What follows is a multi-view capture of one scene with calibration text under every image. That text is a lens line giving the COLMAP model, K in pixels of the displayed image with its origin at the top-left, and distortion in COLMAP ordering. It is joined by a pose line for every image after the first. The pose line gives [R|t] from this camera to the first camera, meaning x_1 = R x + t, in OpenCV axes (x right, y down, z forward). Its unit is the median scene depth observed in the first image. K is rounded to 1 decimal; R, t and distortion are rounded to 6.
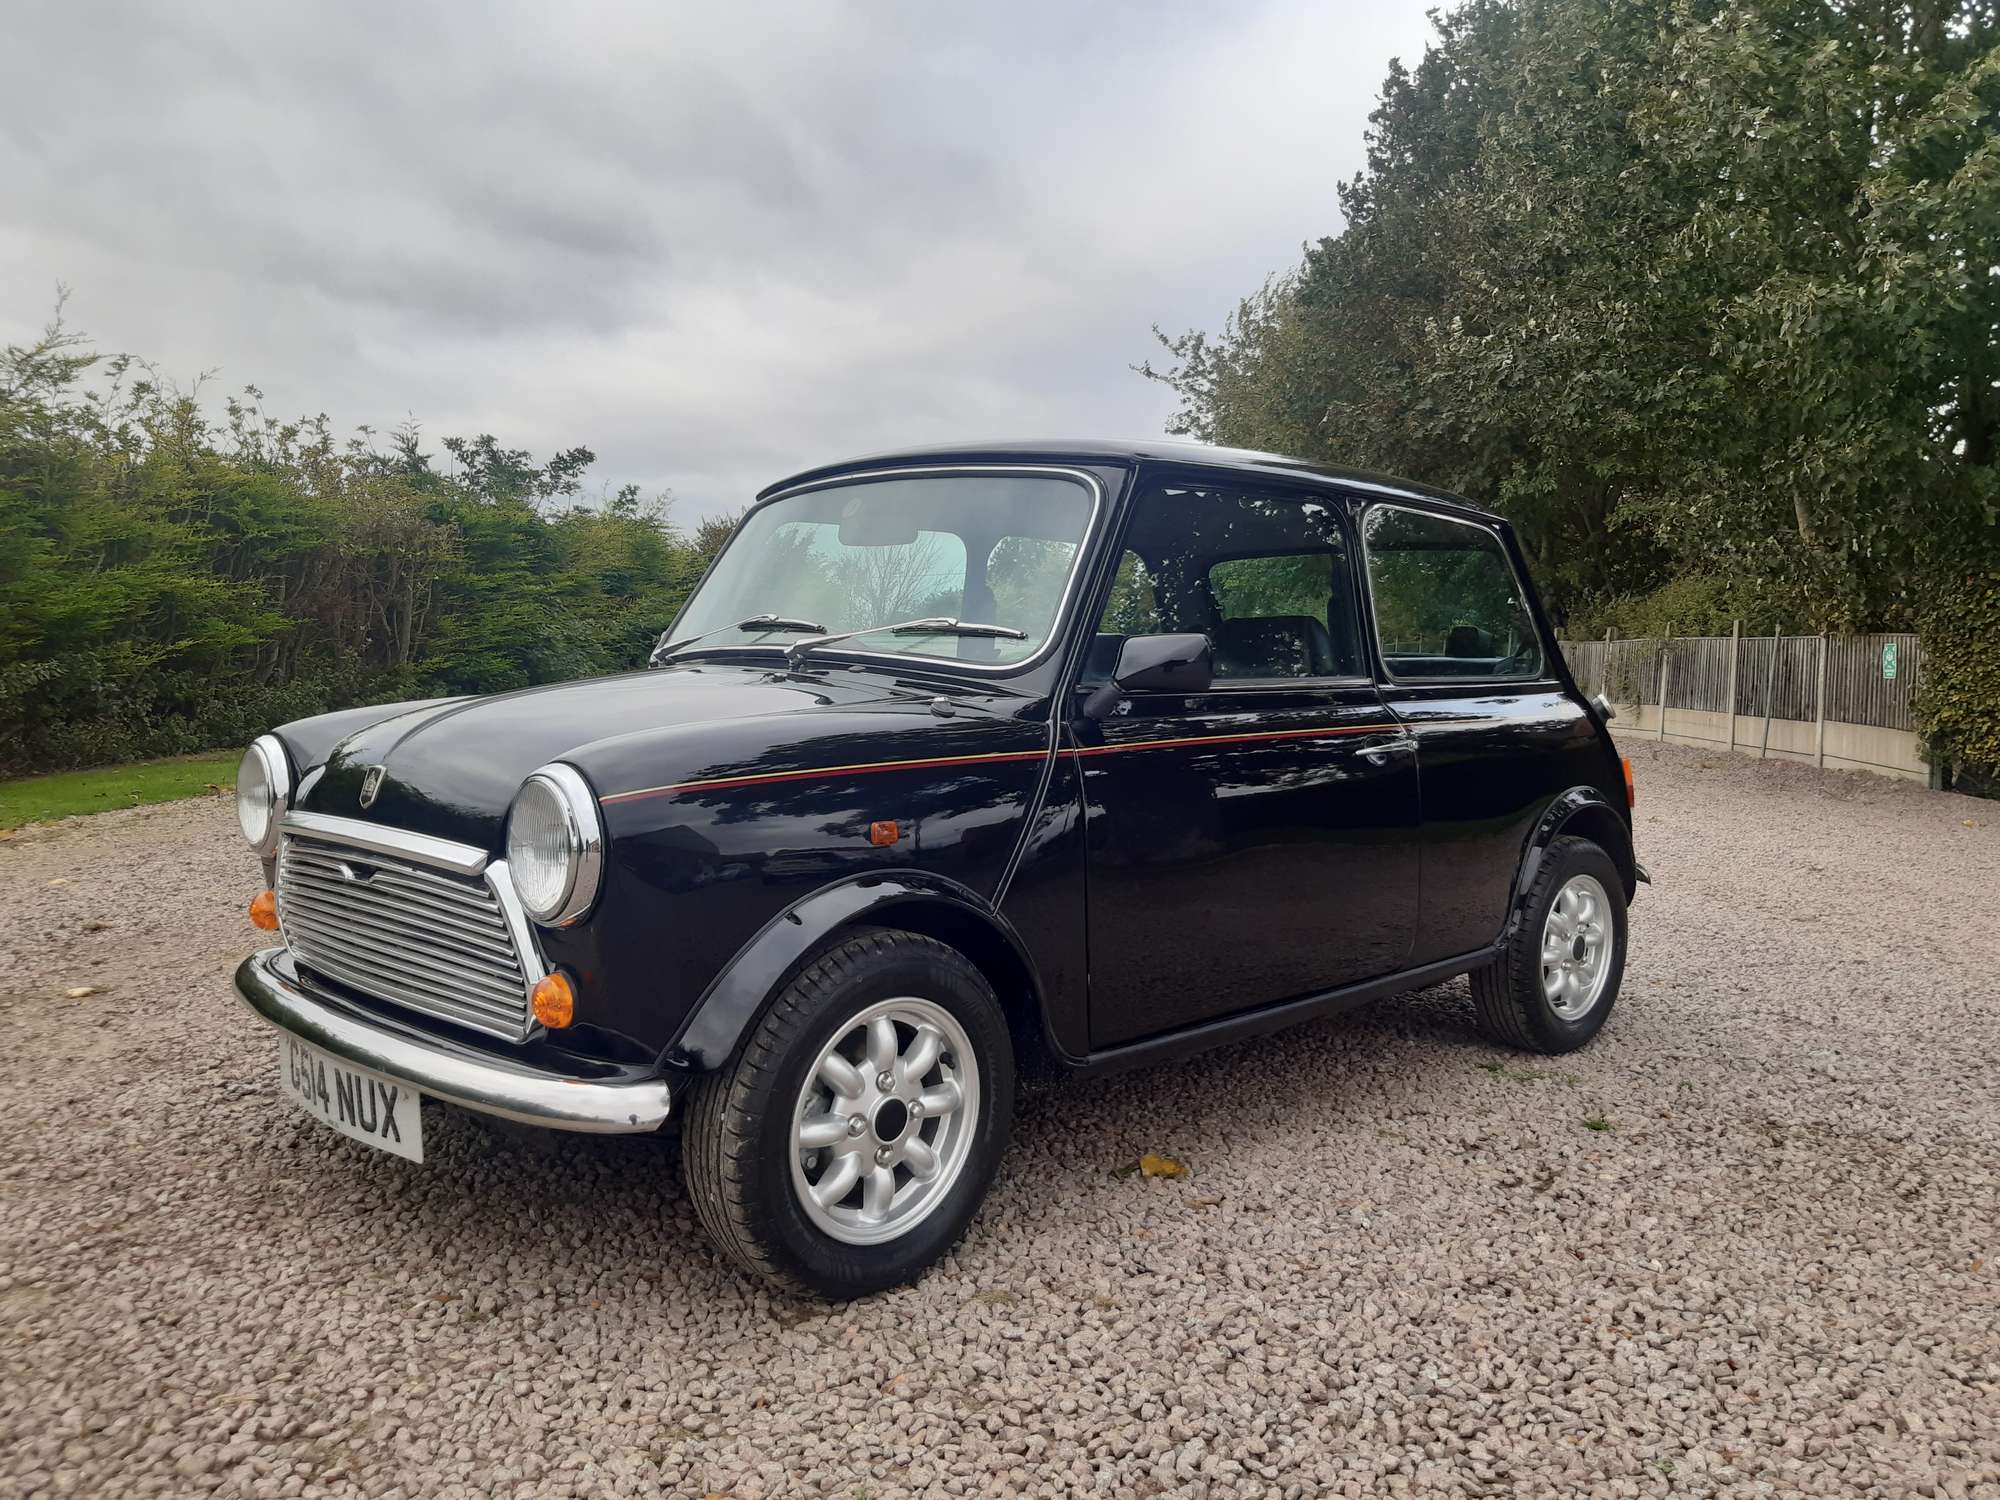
lens RADIAL K [[1586.8, 0, 998.1], [0, 1586.8, 743.7], [0, 0, 1]] dist [0.051640, -0.117295]
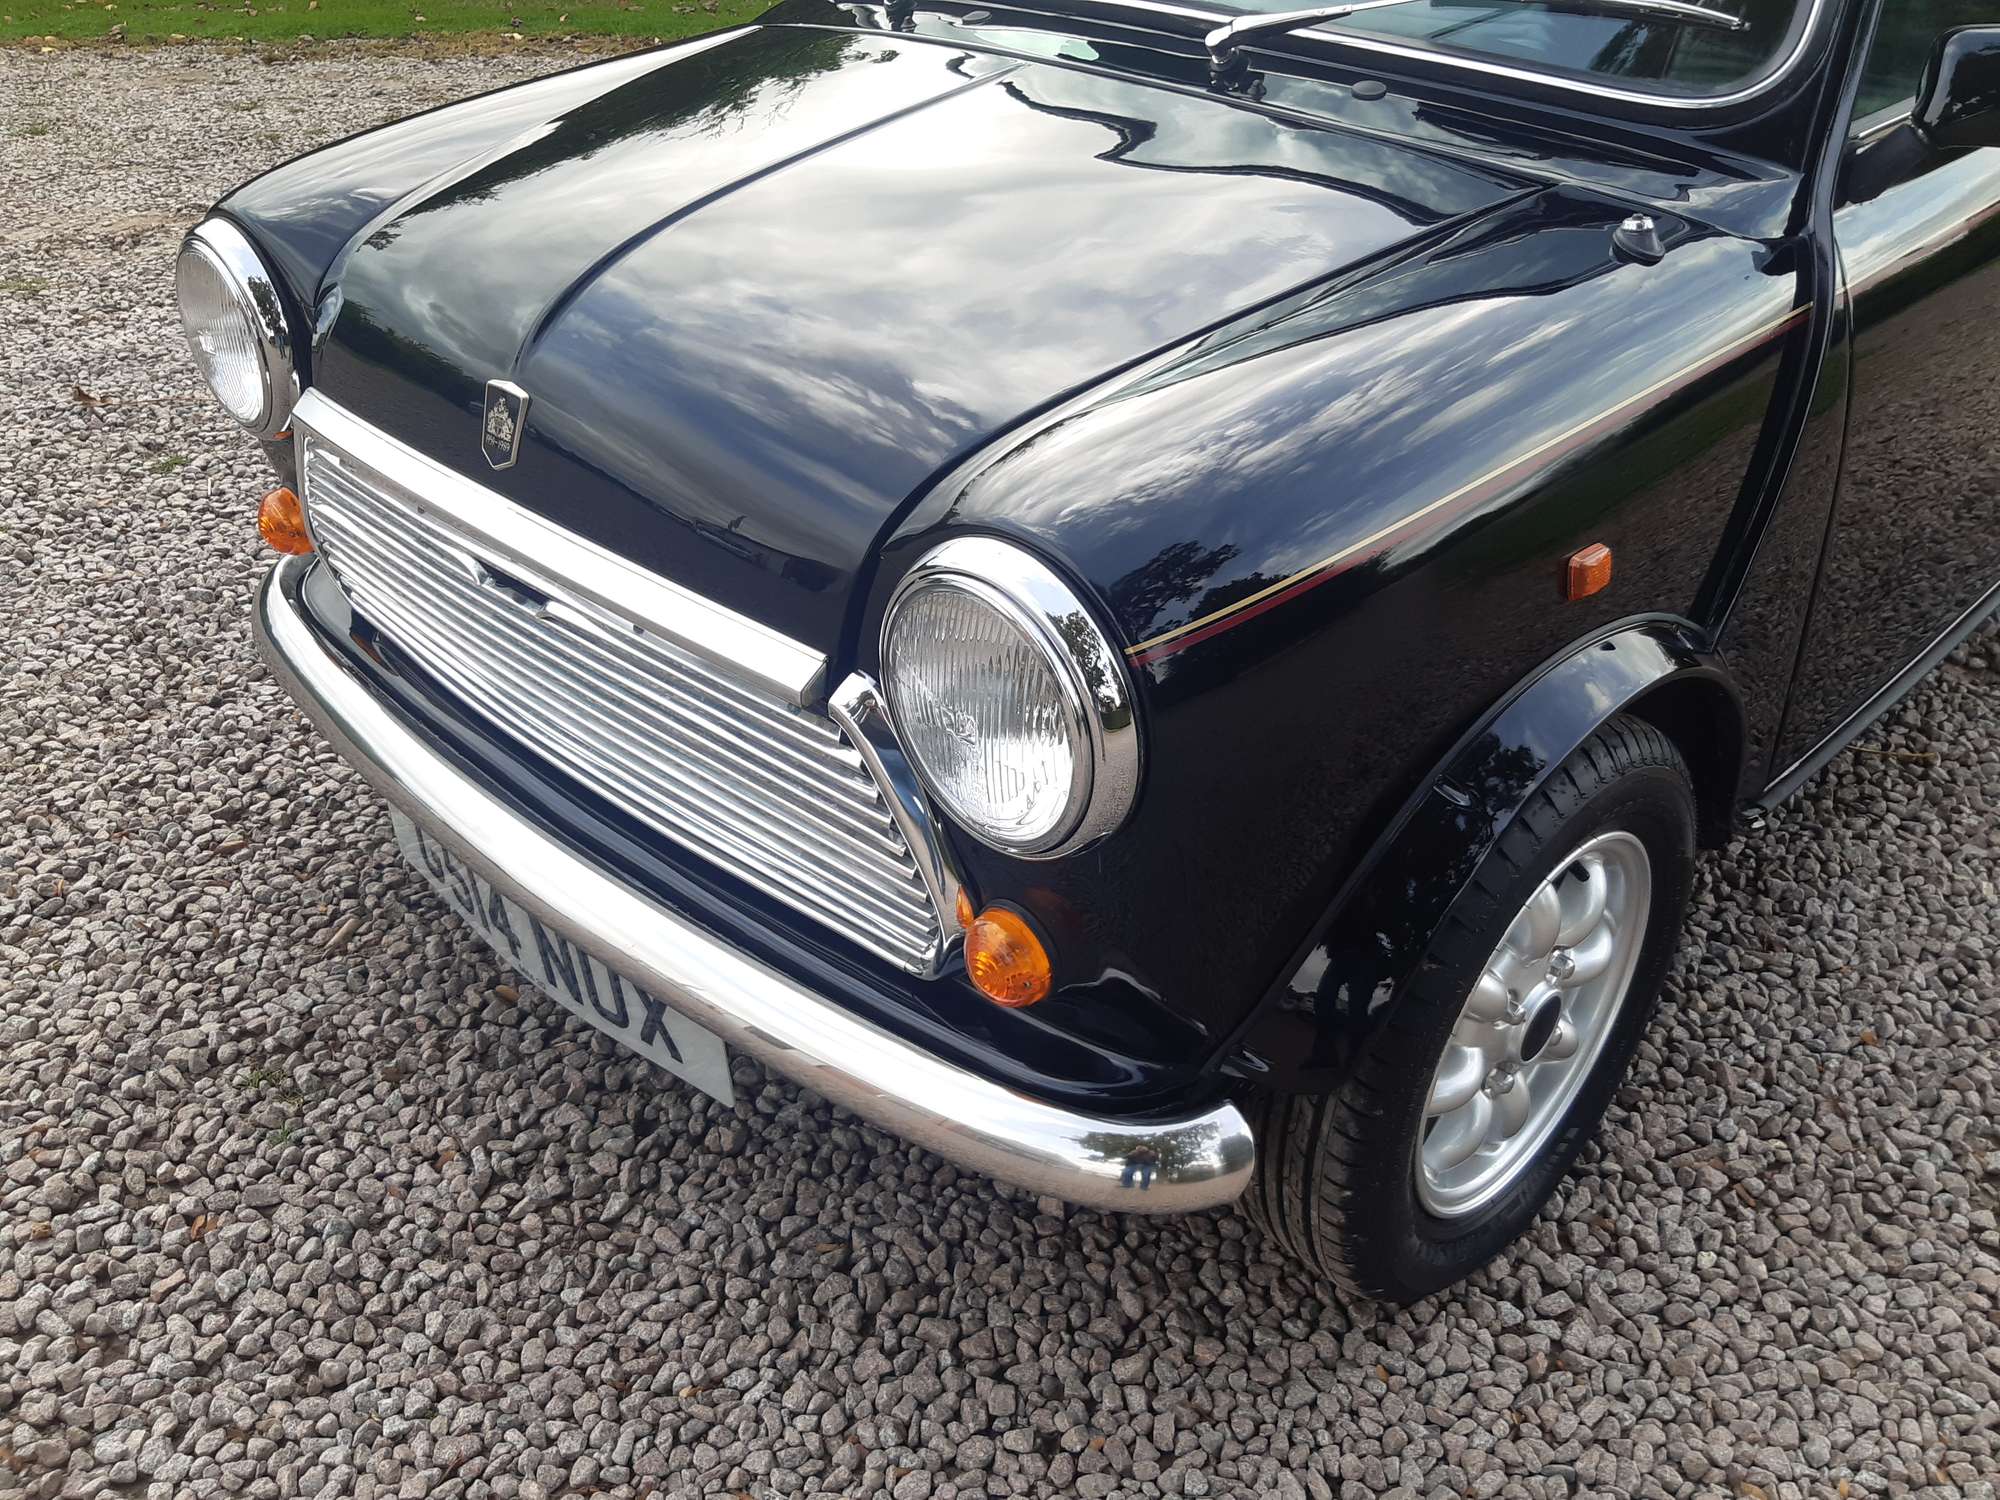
lens RADIAL K [[1704.3, 0, 1005.0], [0, 1704.3, 782.2], [0, 0, 1]] dist [0.071525, -0.161094]
pose [[0.999239, -0.027778, 0.027401, -0.208783], [0.010565, 0.868649, 0.495316, -0.119704], [-0.037560, -0.494649, 0.868281, 0.383576]]
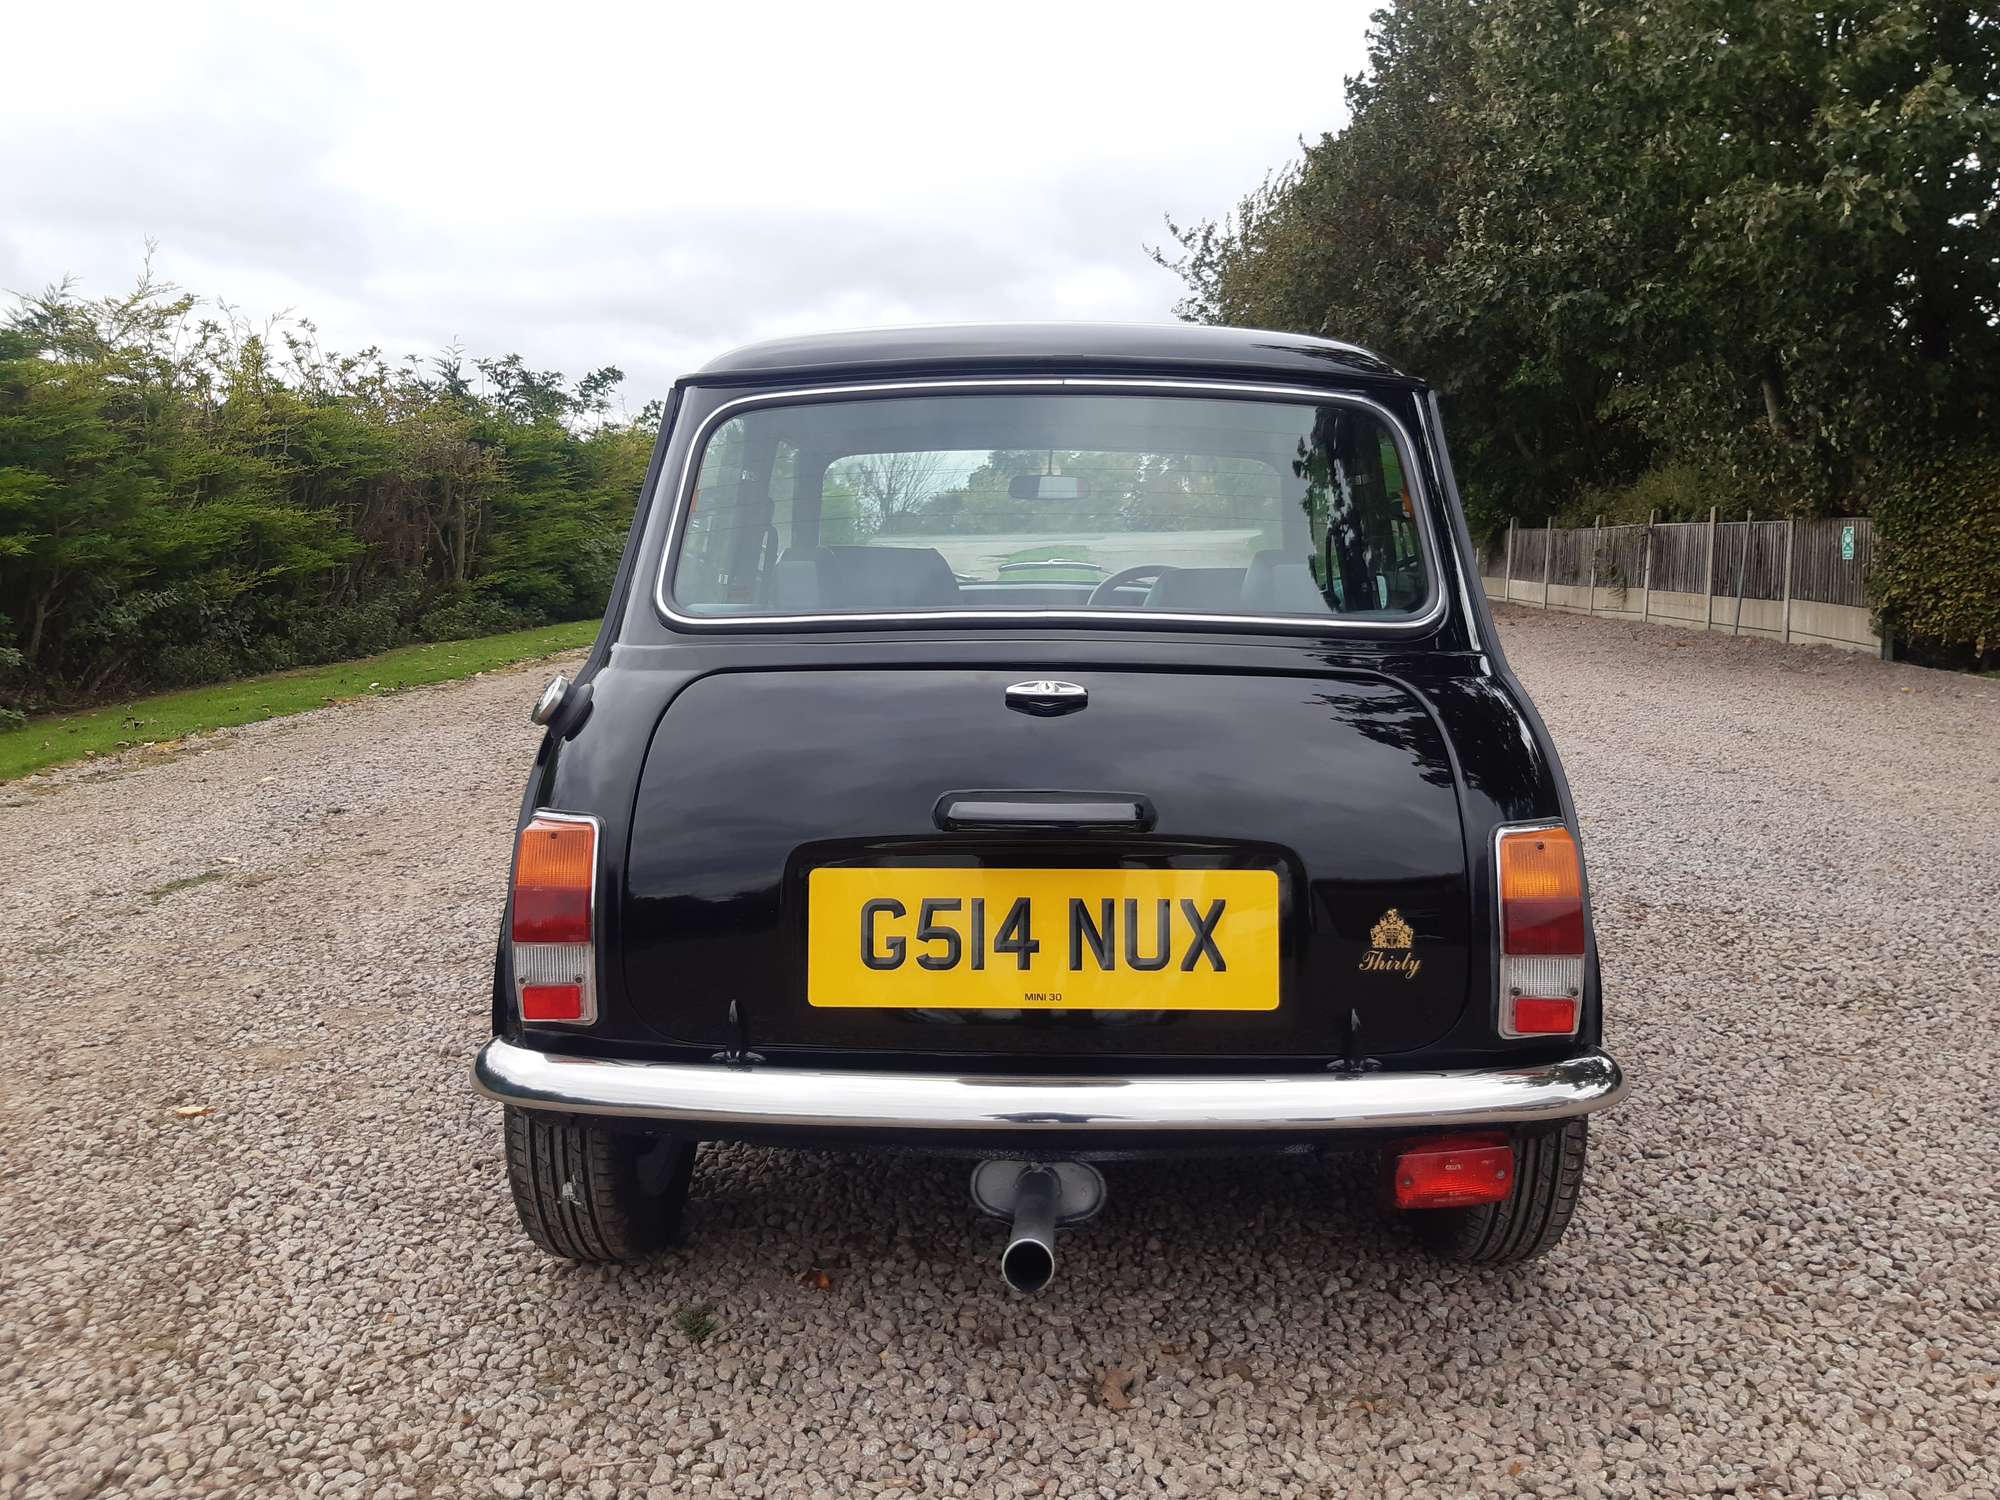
lens RADIAL K [[1579.6, 0, 998.7], [0, 1579.6, 760.0], [0, 0, 1]] dist [0.055359, -0.116153]
pose [[0.999623, -0.026607, -0.006741, -0.066668], [0.027039, 0.996800, 0.075222, -0.006856], [0.004718, -0.075376, 0.997144, -0.400361]]
